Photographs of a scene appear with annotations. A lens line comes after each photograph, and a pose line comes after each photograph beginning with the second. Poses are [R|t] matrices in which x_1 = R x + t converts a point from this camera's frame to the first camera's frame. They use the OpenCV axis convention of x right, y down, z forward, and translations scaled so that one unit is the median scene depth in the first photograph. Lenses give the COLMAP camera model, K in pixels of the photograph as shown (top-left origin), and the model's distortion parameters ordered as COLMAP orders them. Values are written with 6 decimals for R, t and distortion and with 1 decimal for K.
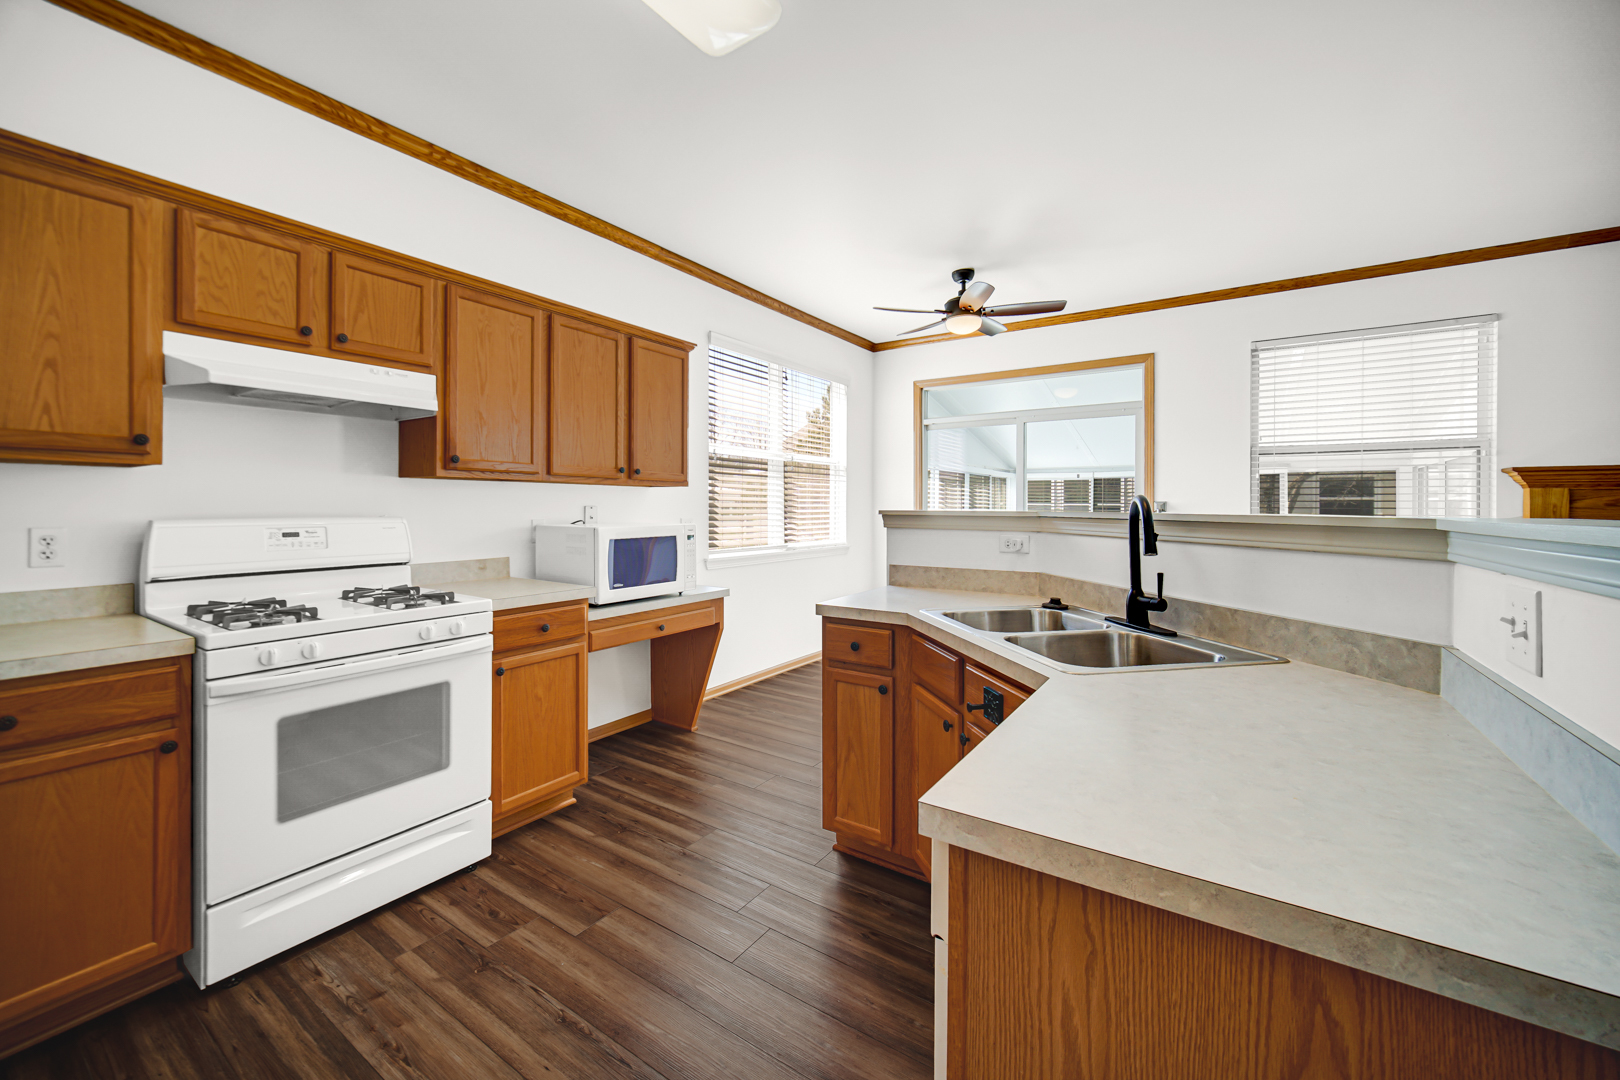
lens RADIAL K [[645.3, 0, 797.4], [0, 645.3, 507.8], [0, 0, 1]] dist [-0.001656, 0.000250]
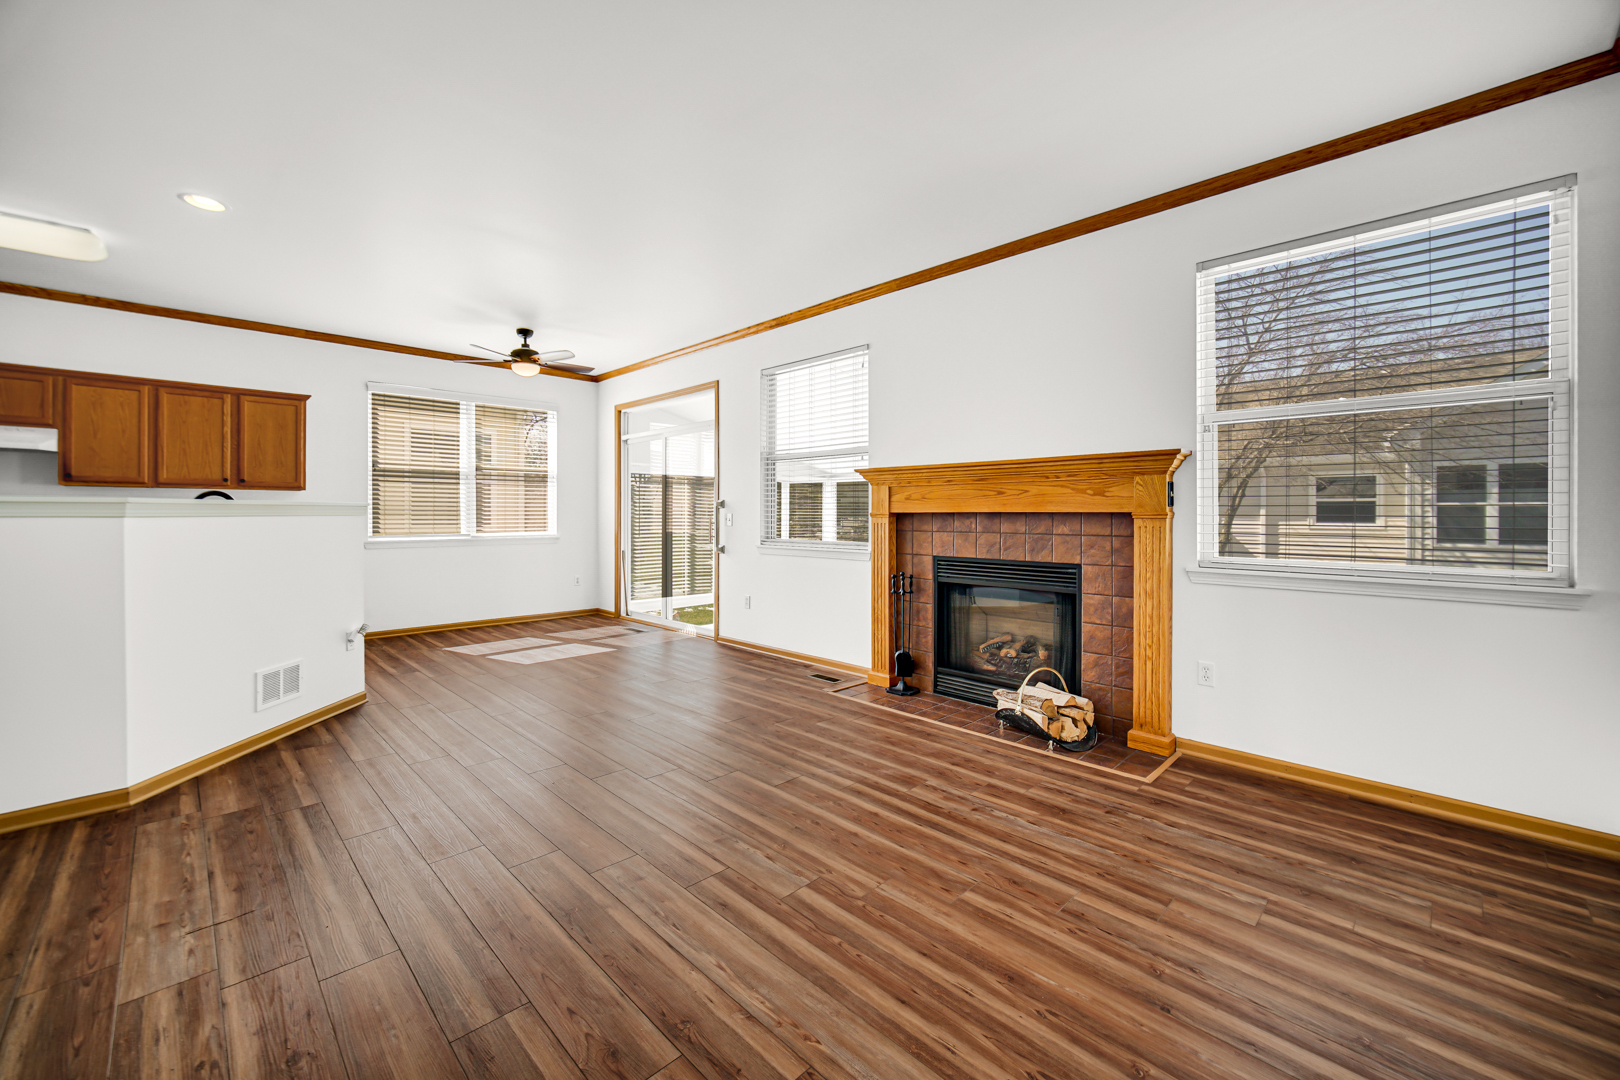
lens RADIAL K [[645.3, 0, 797.7], [0, 645.3, 513.8], [0, 0, 1]] dist [-0.001656, 0.000250]
pose [[0.979650, -0.001350, -0.200707, 1.941155], [0.001144, 0.999999, -0.001142, 0.037259], [0.200708, 0.000889, 0.979651, -0.369286]]
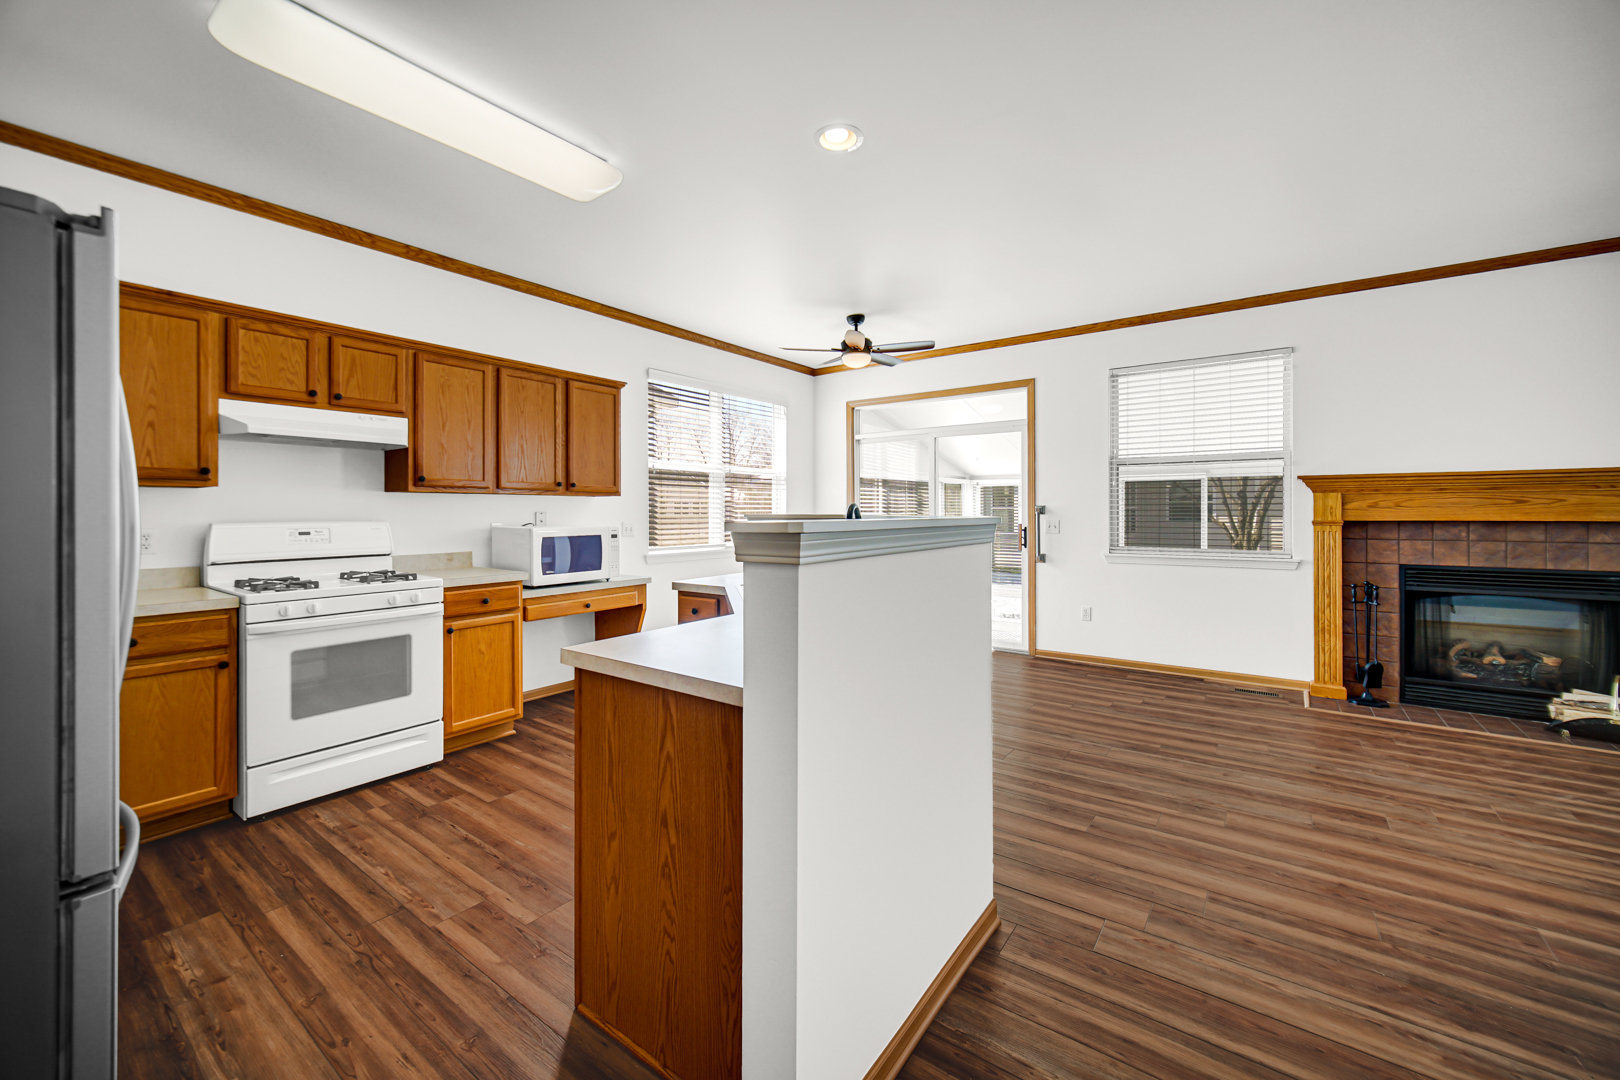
lens RADIAL K [[645.3, 0, 799.4], [0, 645.3, 511.3], [0, 0, 1]] dist [-0.001656, 0.000250]
pose [[0.999226, -0.005356, -0.038960, 0.351742], [0.005272, 0.999984, -0.002236, 0.001656], [0.038972, 0.002029, 0.999238, -0.370080]]
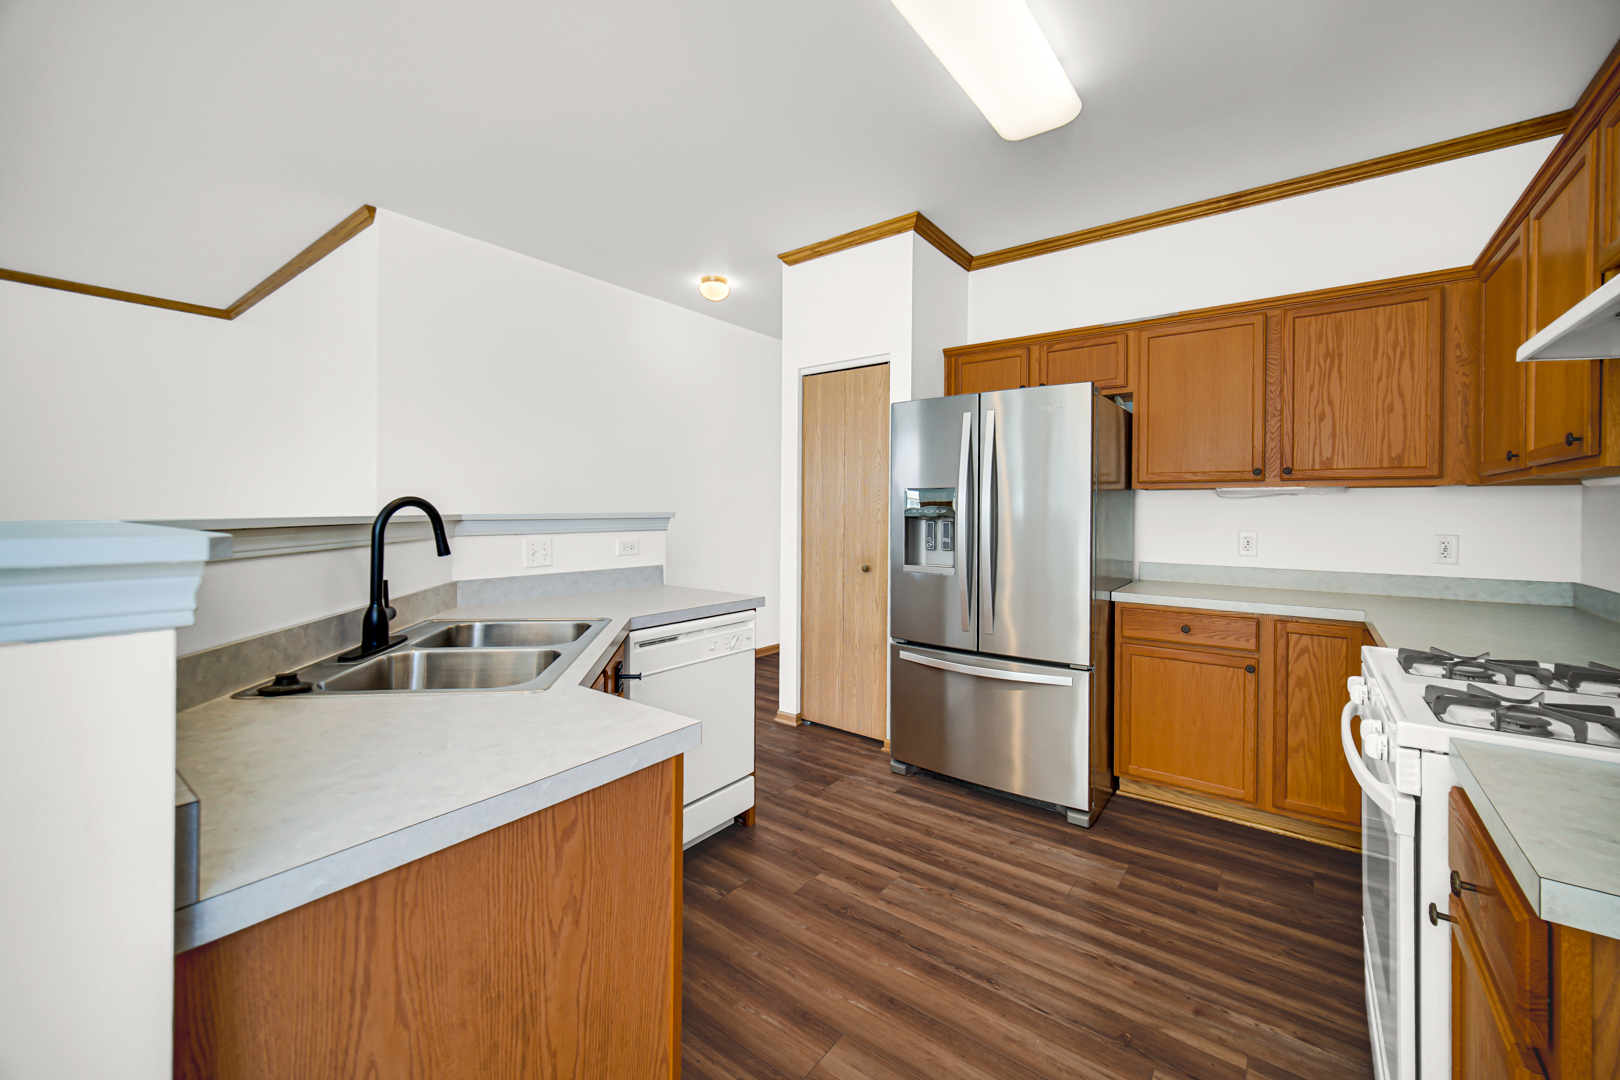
lens RADIAL K [[645.3, 0, 805.4], [0, 645.3, 503.1], [0, 0, 1]] dist [-0.001656, 0.000250]
pose [[-0.998298, -0.009743, 0.057507, -0.071561], [-0.010104, 0.999931, -0.005987, -0.007383], [-0.057445, -0.006558, -0.998327, 1.443249]]
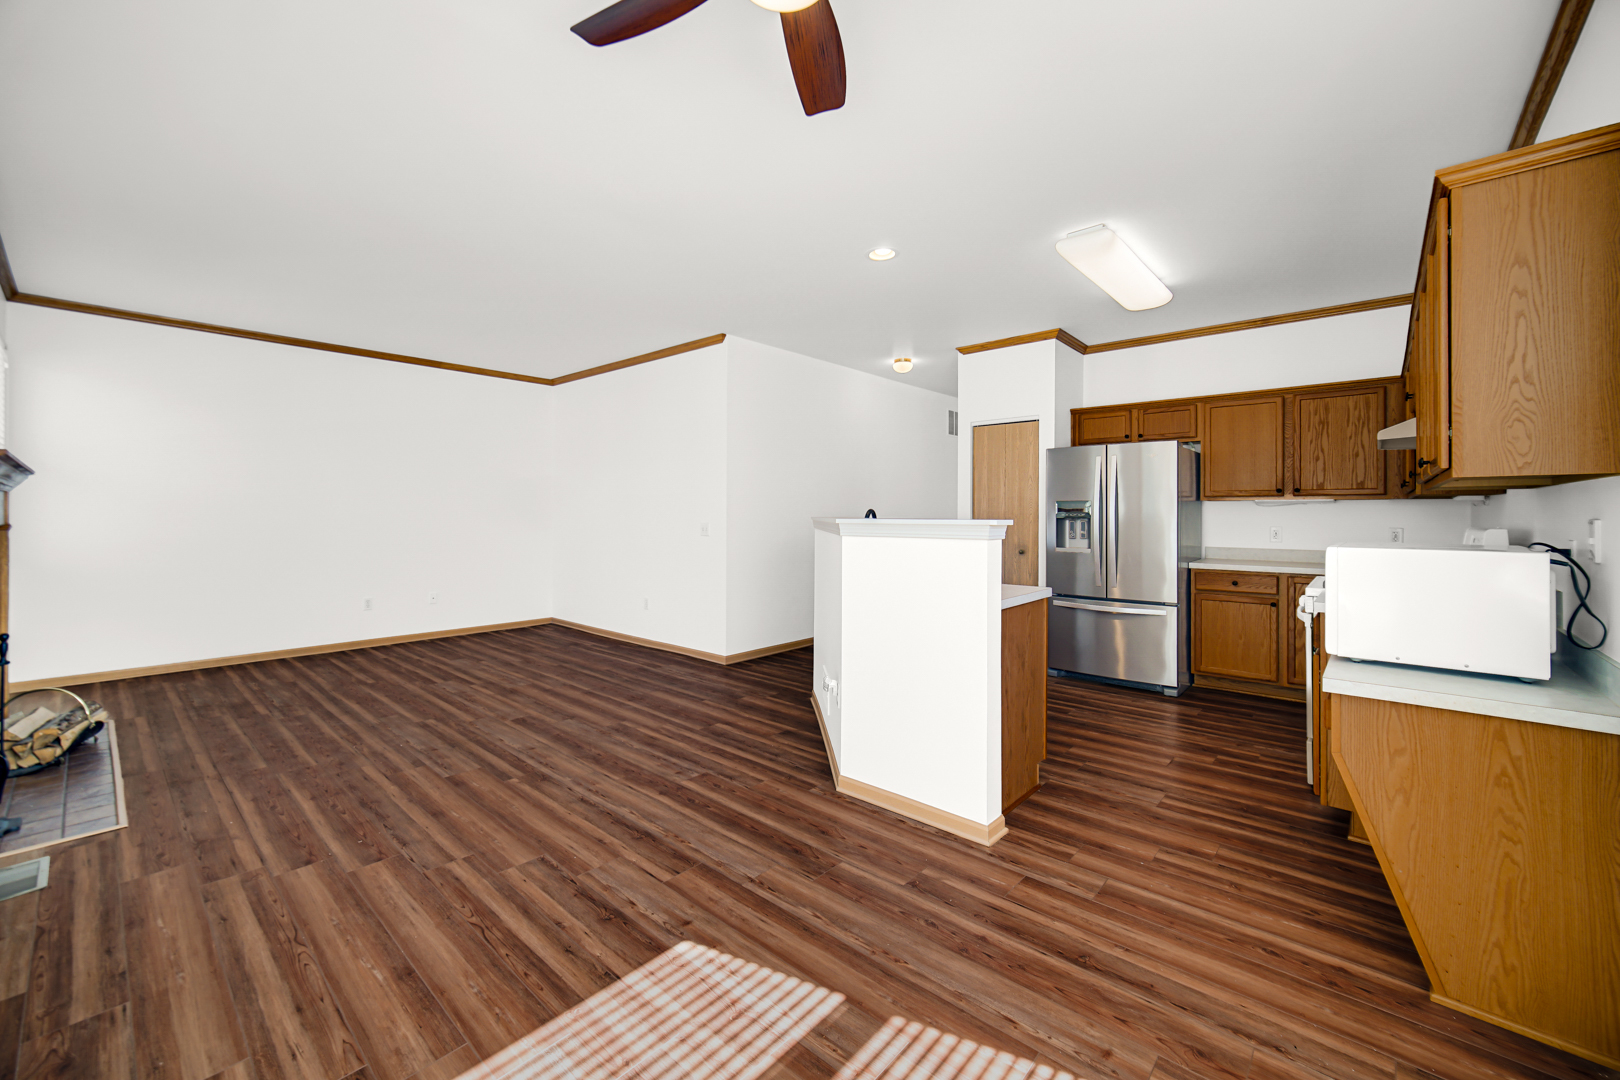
lens RADIAL K [[645.3, 0, 798.9], [0, 645.3, 505.5], [0, 0, 1]] dist [-0.001656, 0.000250]
pose [[-0.991223, -0.004625, 0.132118, 0.367903], [-0.006035, 0.999929, -0.010277, -0.005042], [-0.132061, -0.010984, -0.991181, 2.367723]]
